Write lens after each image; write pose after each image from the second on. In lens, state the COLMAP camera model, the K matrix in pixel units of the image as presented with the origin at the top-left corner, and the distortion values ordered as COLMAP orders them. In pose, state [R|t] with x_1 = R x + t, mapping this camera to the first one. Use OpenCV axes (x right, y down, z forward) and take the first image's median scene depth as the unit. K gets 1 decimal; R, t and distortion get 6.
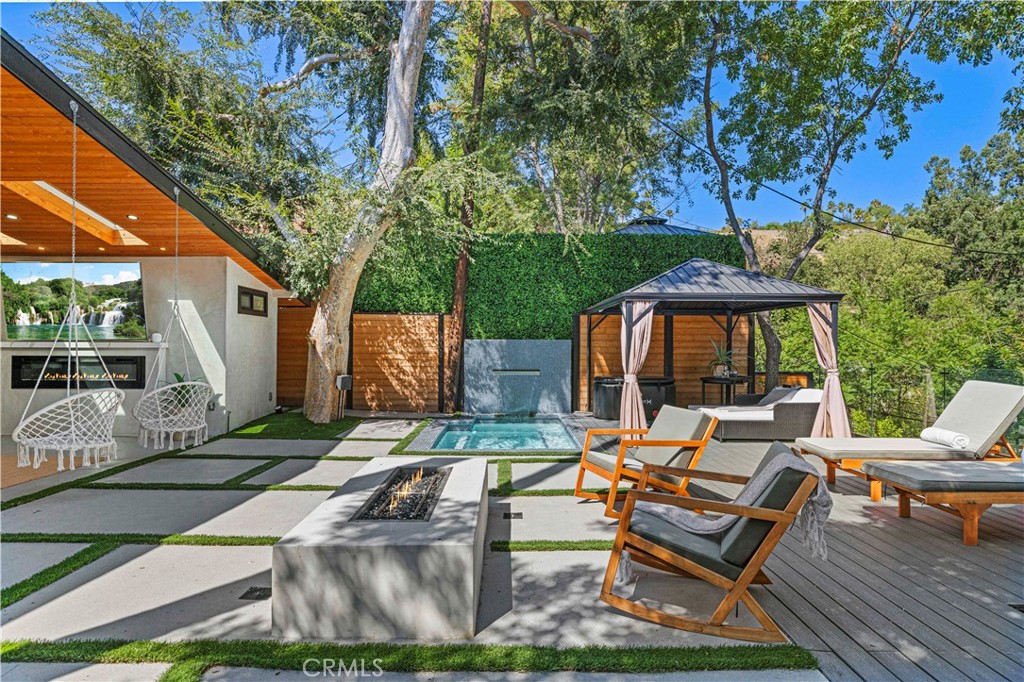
lens RADIAL K [[549.1, 0, 507.6], [0, 549.1, 337.7], [0, 0, 1]] dist [-0.005142, -0.000333]
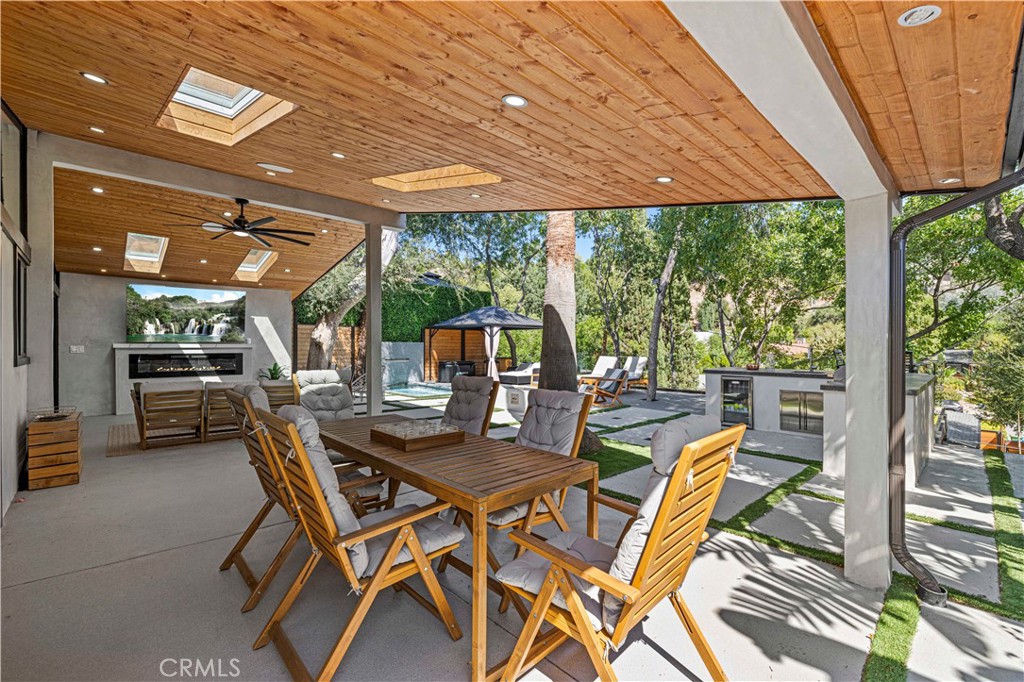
lens RADIAL K [[439.1, 0, 511.7], [0, 439.1, 345.5], [0, 0, 1]] dist [0.000941, 0.000006]
pose [[0.735015, -0.000998, 0.678050, -0.674954], [-0.009696, 0.999881, 0.011983, -0.006779], [-0.677981, -0.015382, 0.734918, -0.287605]]
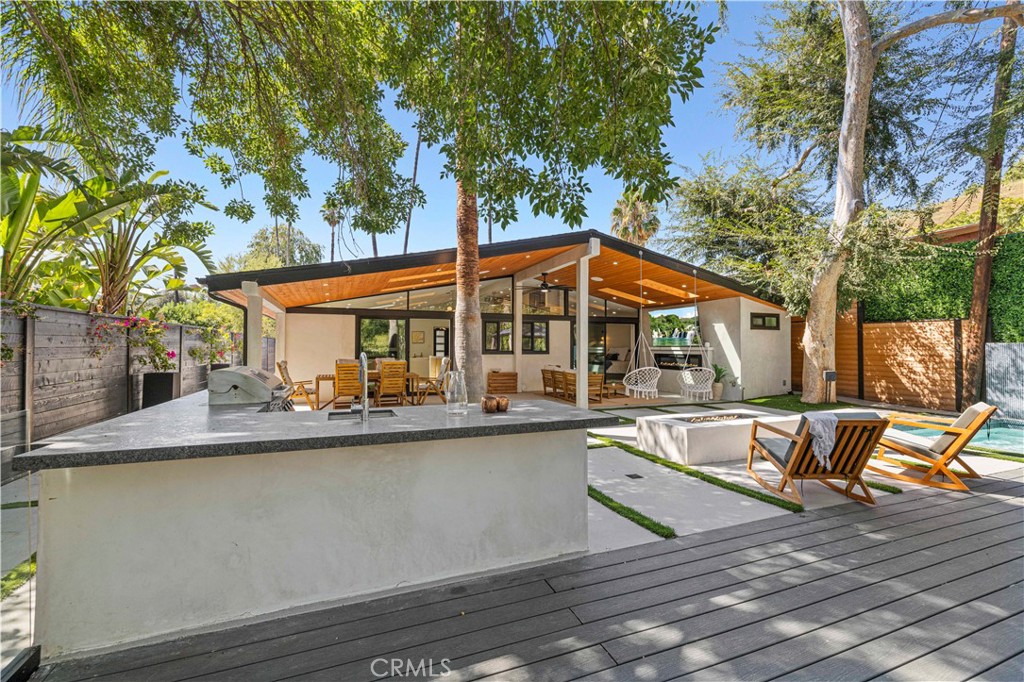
lens RADIAL K [[439.1, 0, 507.6], [0, 439.1, 341.0], [0, 0, 1]] dist [0.000941, 0.000006]
pose [[0.359276, -0.014270, -0.933122, 0.367382], [0.014690, 0.999846, -0.009634, -0.005846], [0.933116, -0.010246, 0.359430, -0.121736]]
